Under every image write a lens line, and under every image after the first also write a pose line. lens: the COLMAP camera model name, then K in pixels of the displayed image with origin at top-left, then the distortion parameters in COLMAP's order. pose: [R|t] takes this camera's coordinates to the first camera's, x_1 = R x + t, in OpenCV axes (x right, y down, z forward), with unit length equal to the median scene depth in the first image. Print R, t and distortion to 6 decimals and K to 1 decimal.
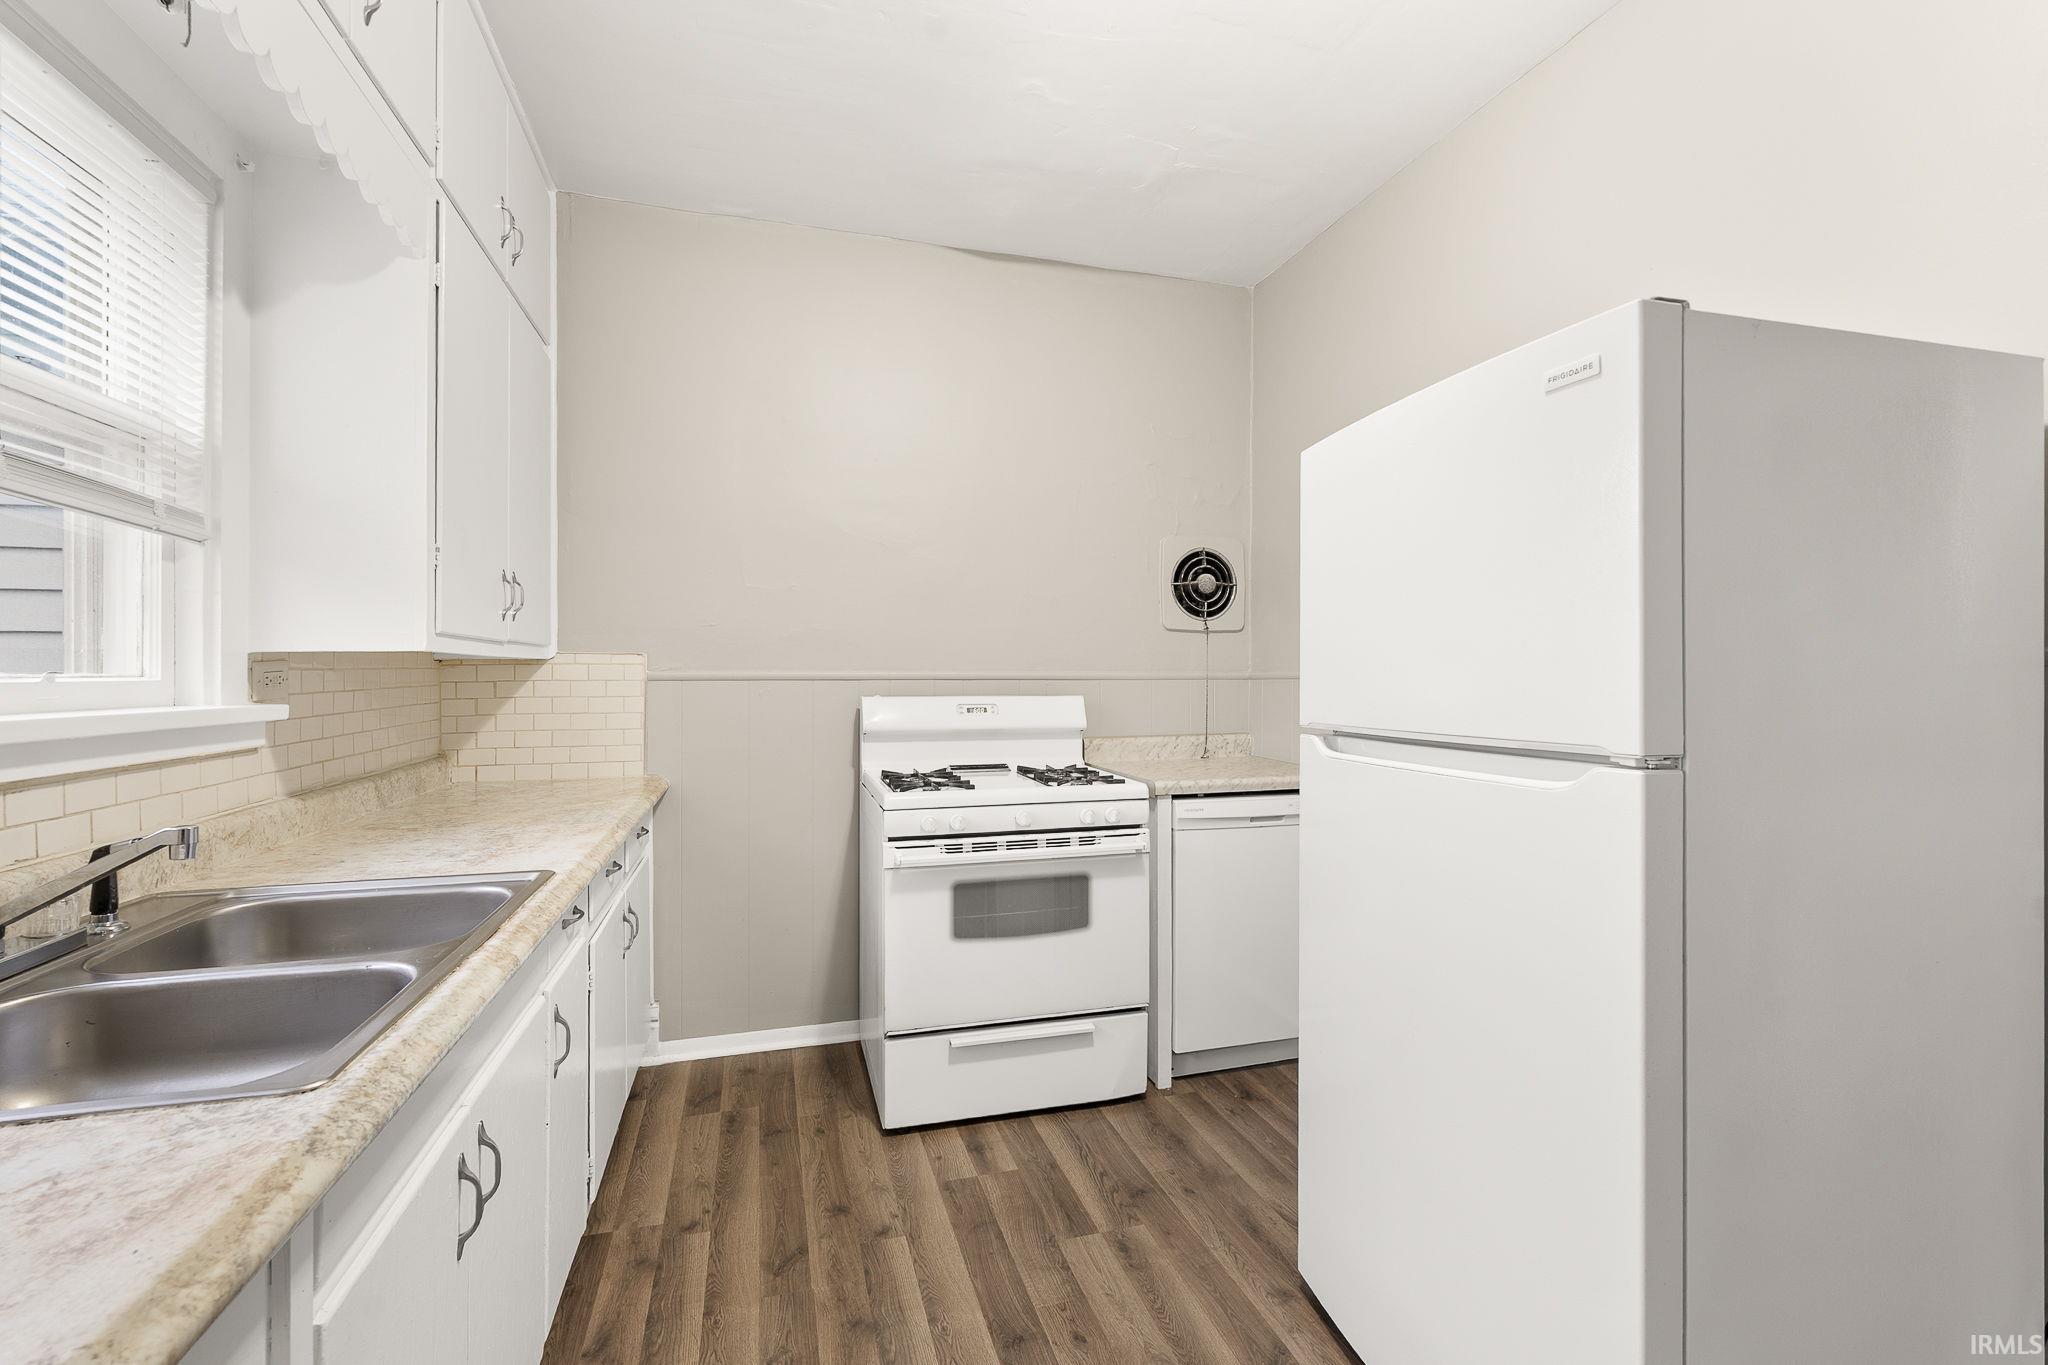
lens RADIAL K [[900.9, 0, 1023.1], [0, 900.9, 673.1], [0, 0, 1]] dist [0.002152, -0.001006]
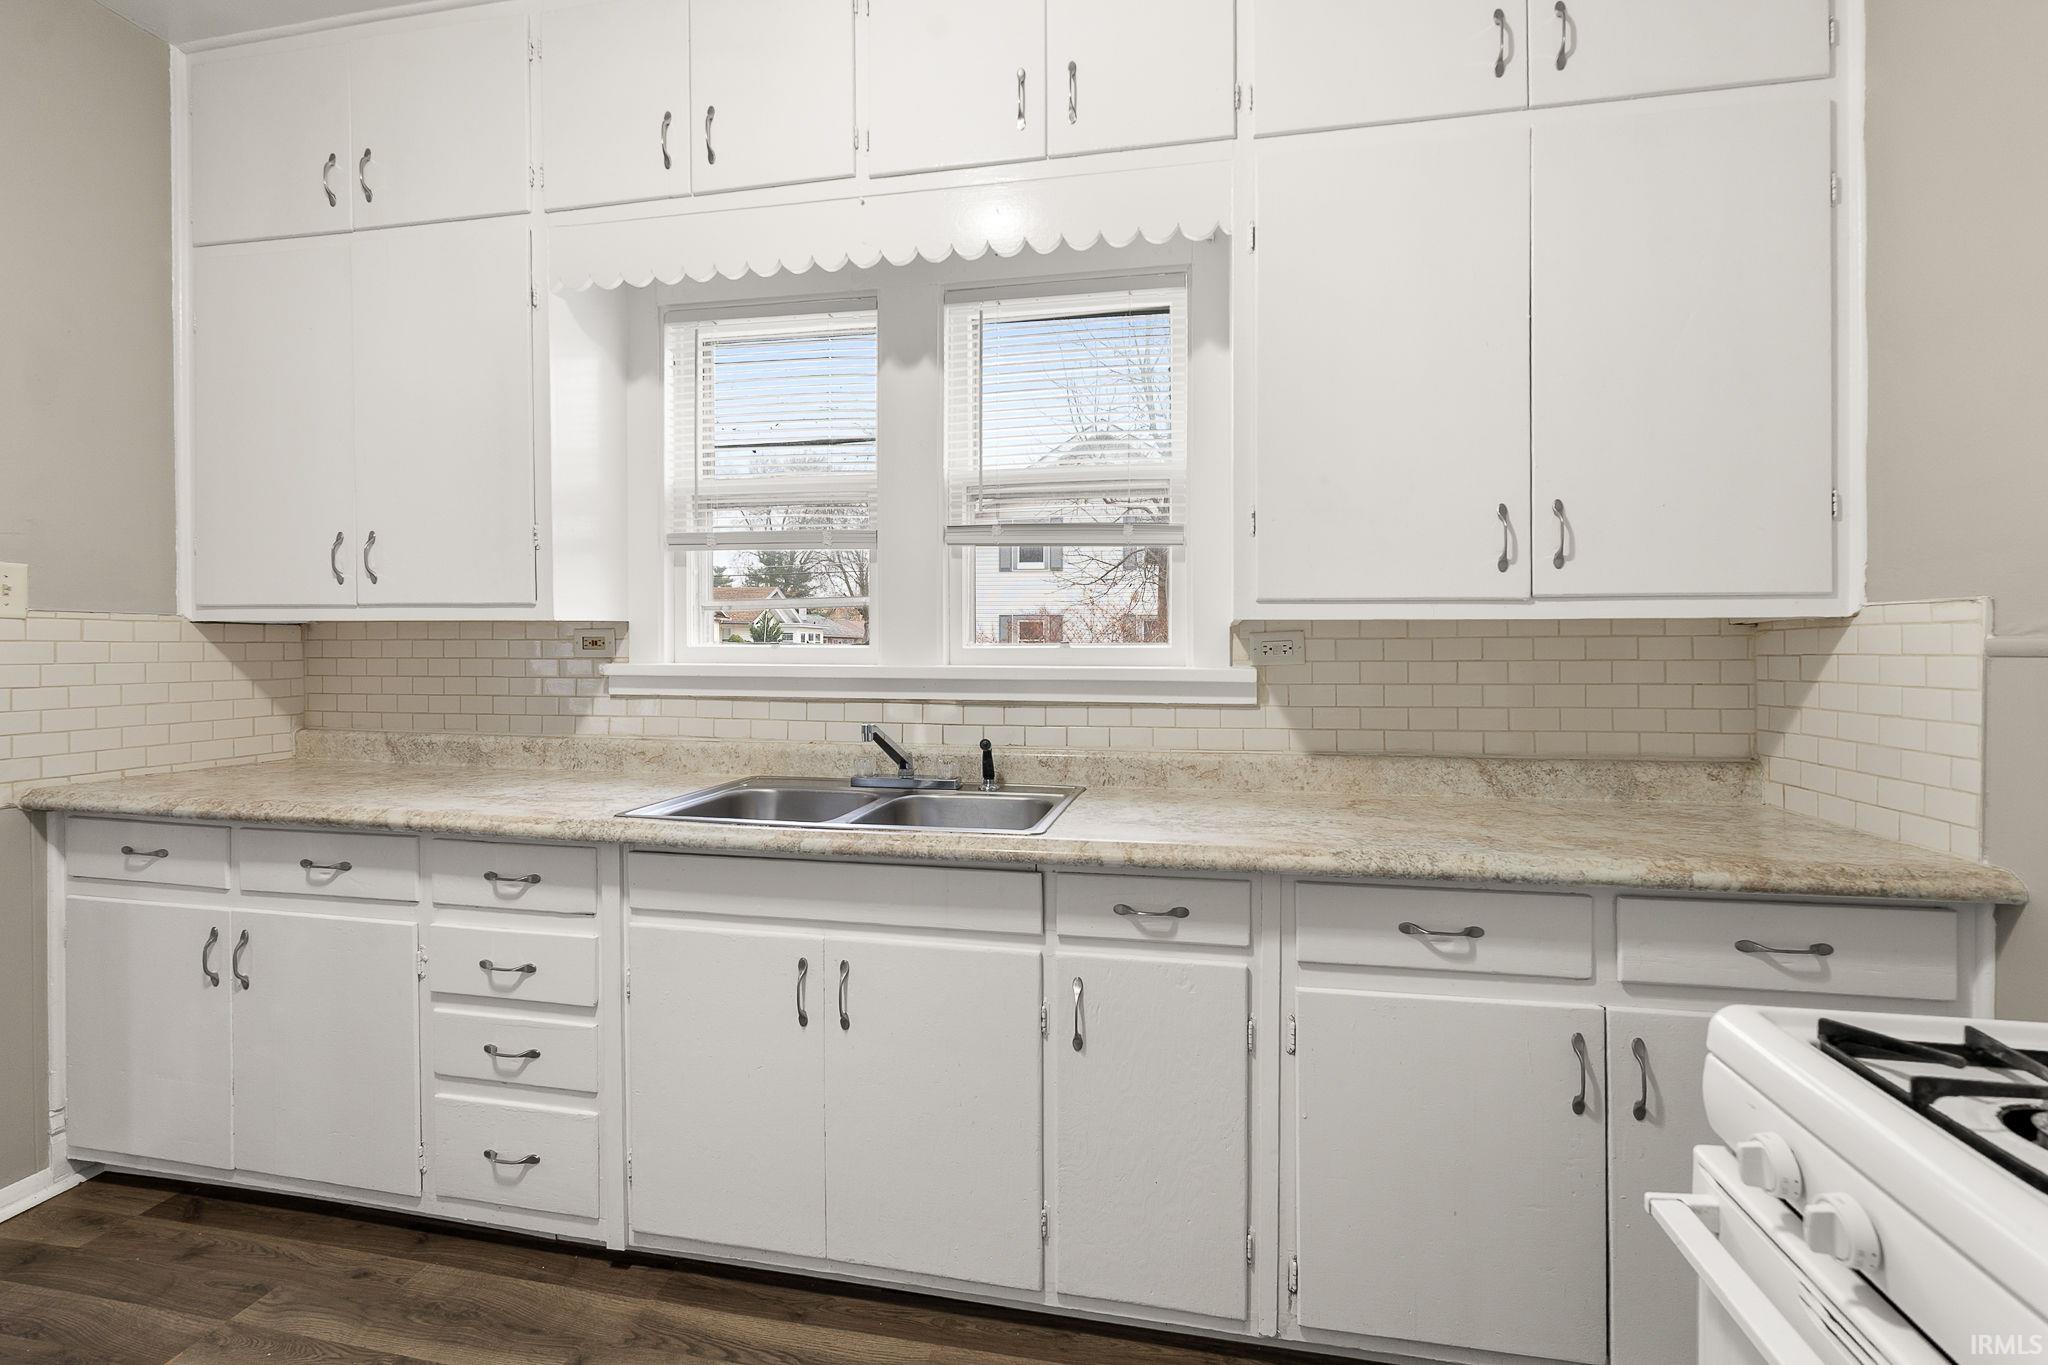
lens RADIAL K [[900.9, 0, 989.4], [0, 900.9, 648.9], [0, 0, 1]] dist [0.002152, -0.001006]
pose [[-0.472437, 0.004707, -0.881352, 0.259924], [0.002082, 0.999989, 0.004225, 0.001692], [0.881362, 0.000161, -0.472442, 0.872621]]
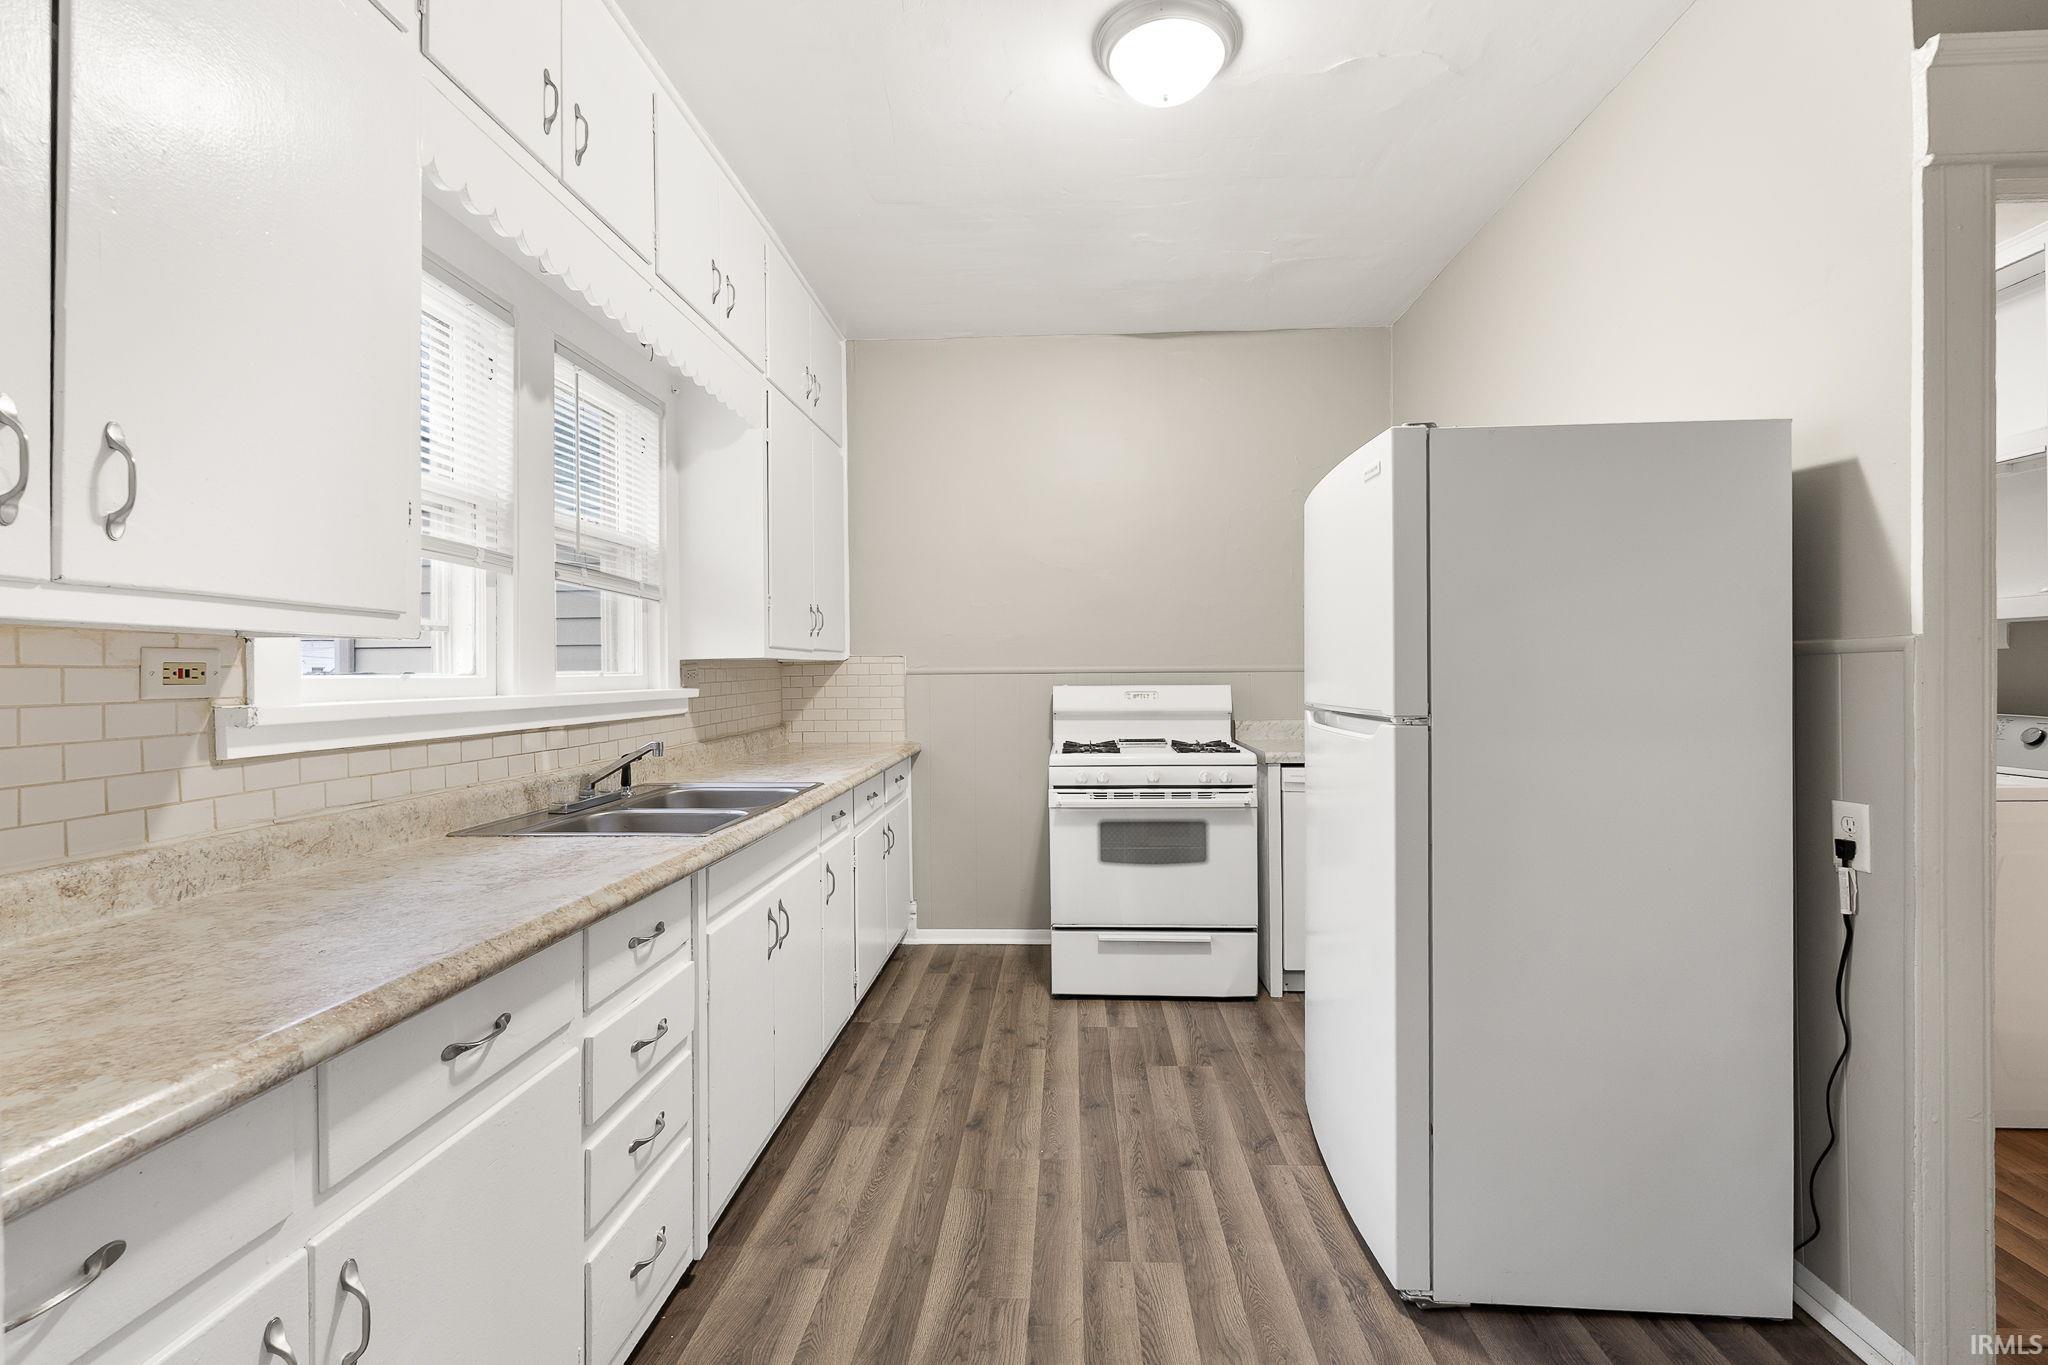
lens RADIAL K [[900.9, 0, 1020.5], [0, 900.9, 675.9], [0, 0, 1]] dist [0.002152, -0.001006]
pose [[0.940105, -0.006617, -0.340821, 0.274347], [0.009902, 0.999920, 0.007901, 0.000869], [0.340741, -0.010803, 0.940095, -0.320649]]
